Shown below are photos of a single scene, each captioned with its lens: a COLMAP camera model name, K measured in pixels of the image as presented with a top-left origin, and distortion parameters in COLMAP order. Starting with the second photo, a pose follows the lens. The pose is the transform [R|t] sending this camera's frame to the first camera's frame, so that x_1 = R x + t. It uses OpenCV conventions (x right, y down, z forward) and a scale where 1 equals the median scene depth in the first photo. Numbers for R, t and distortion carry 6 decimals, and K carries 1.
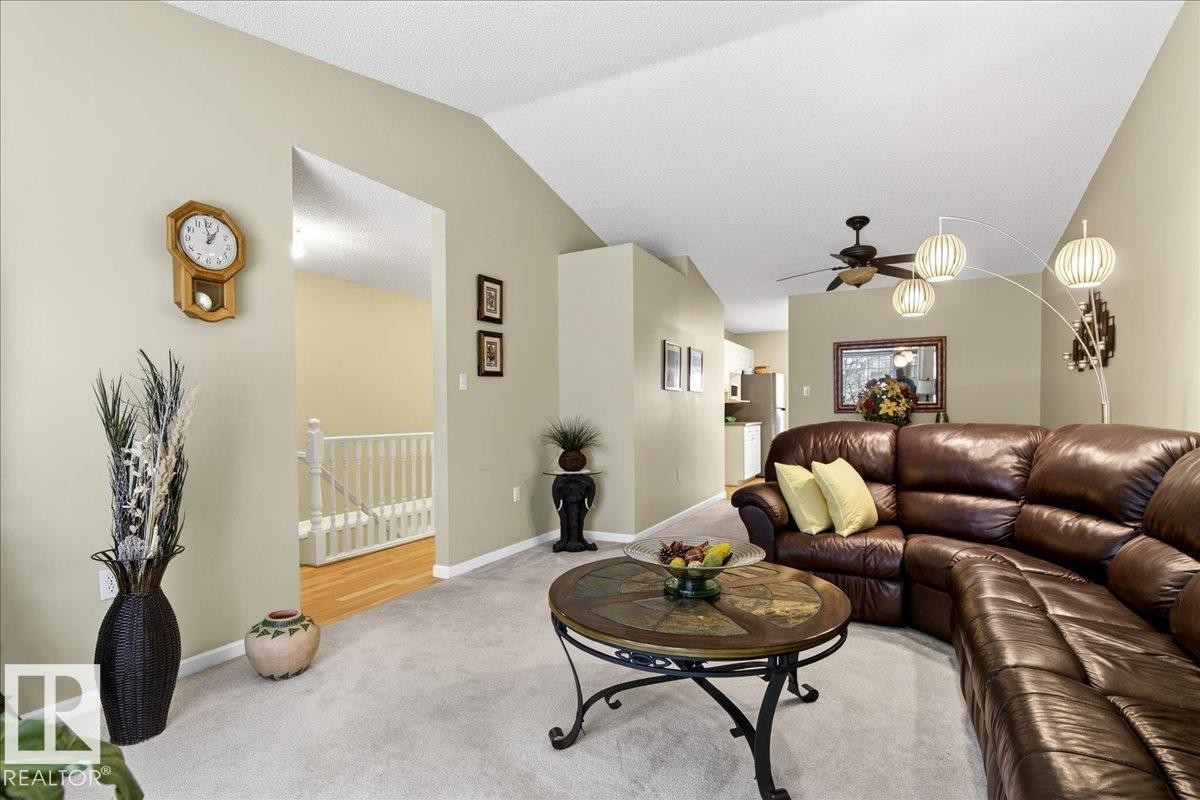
lens RADIAL K [[619.2, 0, 600.1], [0, 619.2, 408.7], [0, 0, 1]] dist [-0.007677, -0.000269]
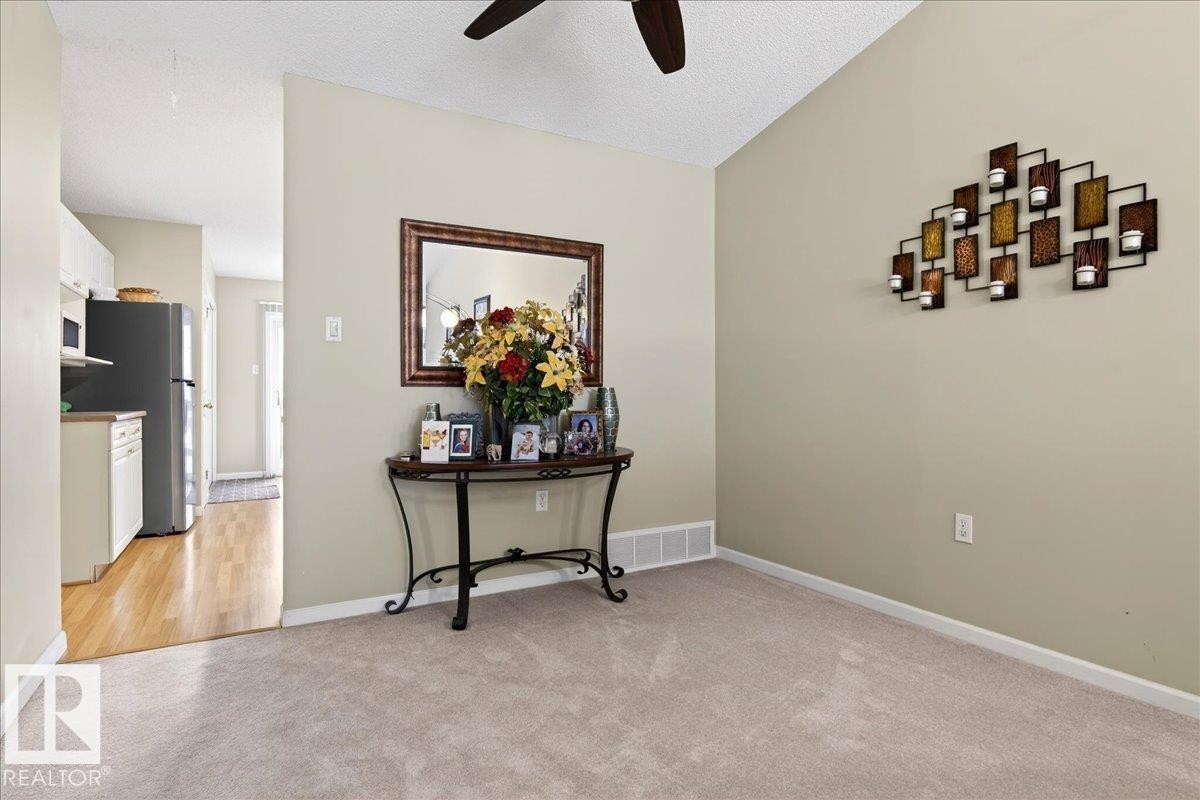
lens RADIAL K [[619.2, 0, 596.7], [0, 619.2, 399.4], [0, 0, 1]] dist [-0.007677, -0.000269]
pose [[0.563386, 0.005033, 0.826178, 0.132301], [-0.006888, 0.999975, -0.001394, 0.019869], [-0.826165, -0.004905, 0.563407, 0.809310]]
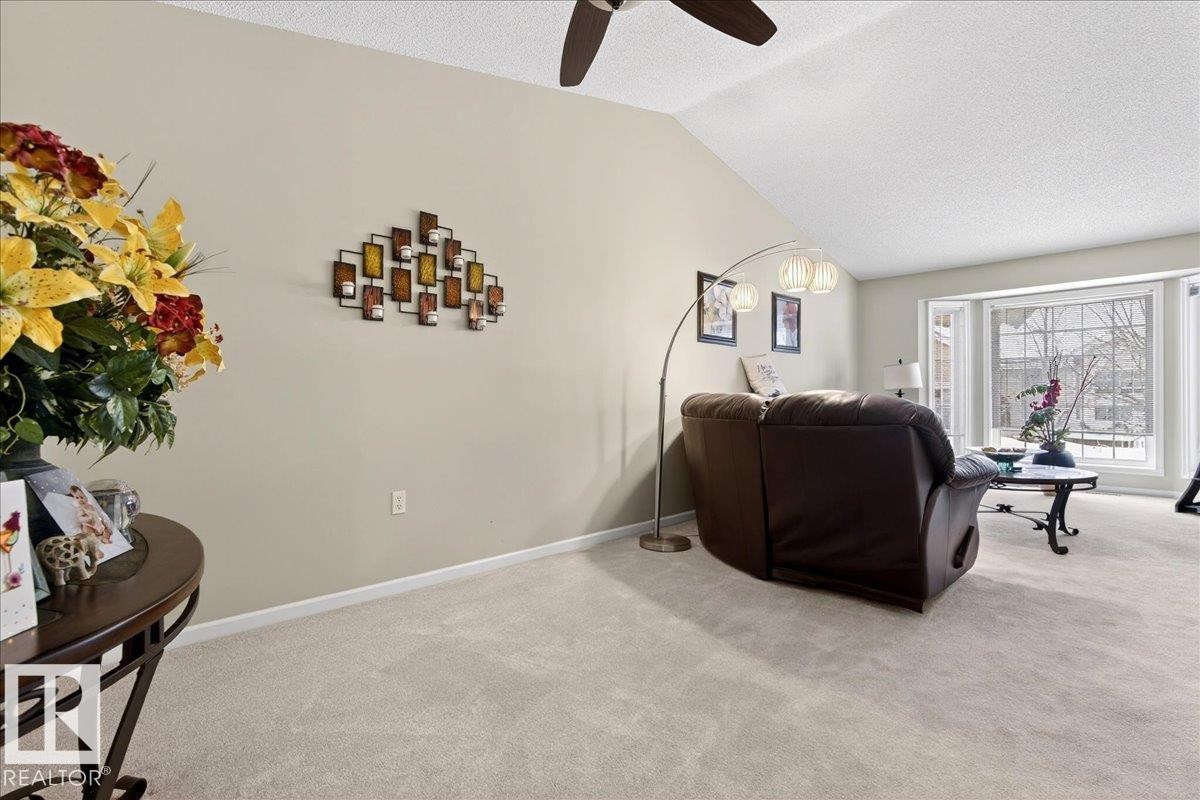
lens RADIAL K [[558.0, 0, 591.2], [0, 558.0, 390.4], [0, 0, 1]] dist [-0.020628, -0.000627]
pose [[-0.943701, 0.013200, 0.330537, 0.325210], [0.008486, 0.999841, -0.015701, 0.019529], [-0.330691, -0.012012, -0.943663, 1.263369]]
